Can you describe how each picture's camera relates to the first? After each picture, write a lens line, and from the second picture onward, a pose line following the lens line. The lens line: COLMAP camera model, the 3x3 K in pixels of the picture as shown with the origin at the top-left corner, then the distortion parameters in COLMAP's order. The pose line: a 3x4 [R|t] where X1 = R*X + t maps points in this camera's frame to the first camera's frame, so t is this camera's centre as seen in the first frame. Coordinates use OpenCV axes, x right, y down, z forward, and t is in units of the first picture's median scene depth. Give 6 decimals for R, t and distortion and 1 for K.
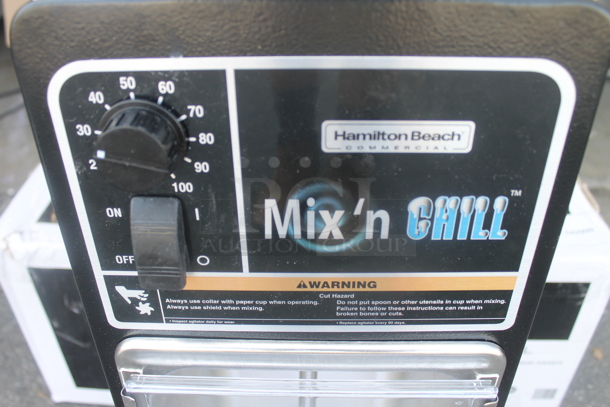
lens RADIAL K [[552.2, 0, 299.9], [0, 552.2, 209.2], [0, 0, 1]] dist [-0.120190, 0.073421]
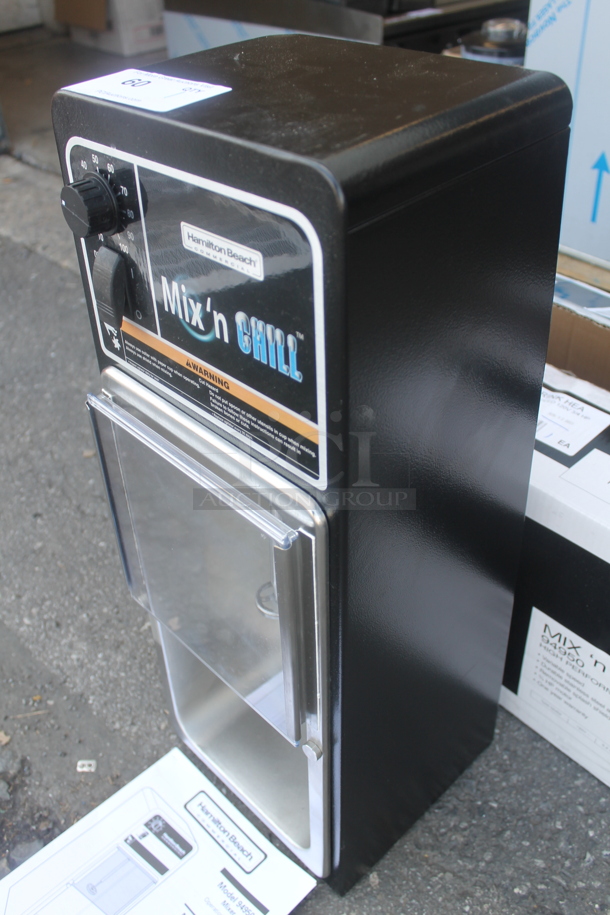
lens RADIAL K [[828.3, 0, 315.2], [0, 828.3, 457.2], [0, 0, 1]] dist [-0.120190, 0.073421]
pose [[0.706382, 0.415933, -0.572734, 1.367821], [-0.373891, 0.906301, 0.197037, -0.136568], [0.601024, 0.074956, 0.795709, -0.226555]]
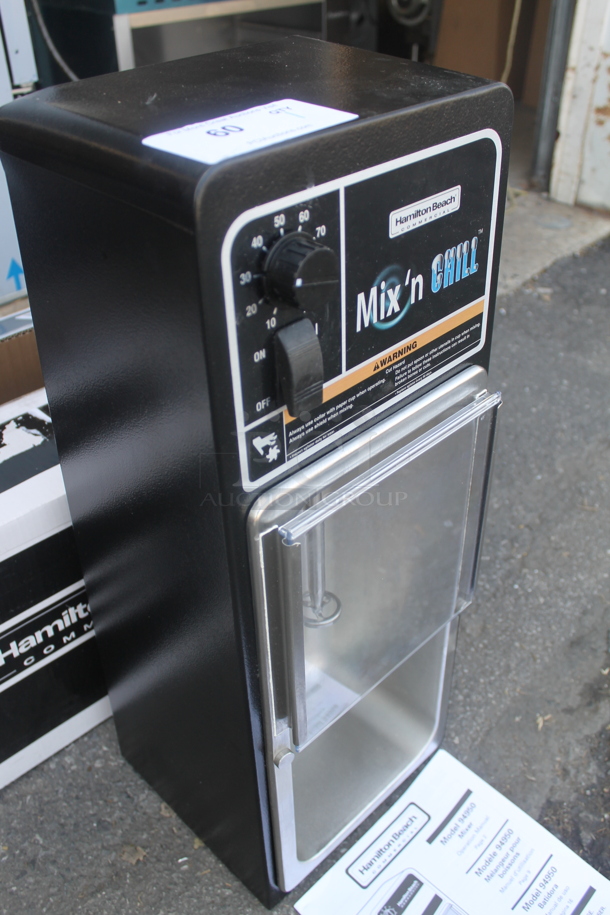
lens RADIAL K [[828.3, 0, 301.9], [0, 828.3, 458.1], [0, 0, 1]] dist [-0.120190, 0.073421]
pose [[0.693823, -0.432032, 0.576159, -1.266596], [0.417353, 0.893230, 0.167202, -0.049058], [-0.586879, 0.124453, 0.800053, -0.283675]]
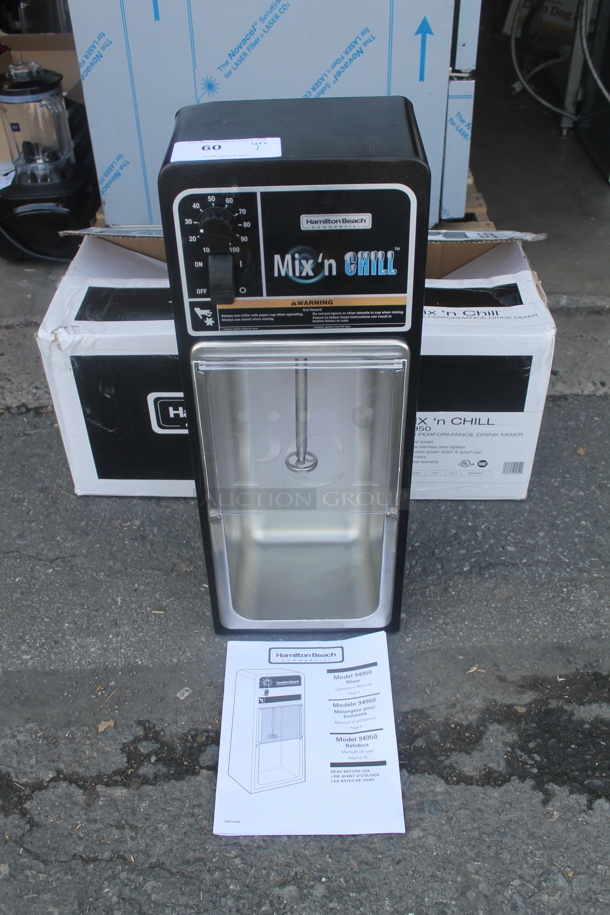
lens RADIAL K [[828.3, 0, 307.7], [0, 828.3, 450.0], [0, 0, 1]] dist [-0.120190, 0.073421]
pose [[0.999730, -0.022807, 0.004533, 0.029536], [0.022436, 0.997317, 0.069677, 0.479644], [-0.006110, -0.069557, 0.997559, -2.037962]]
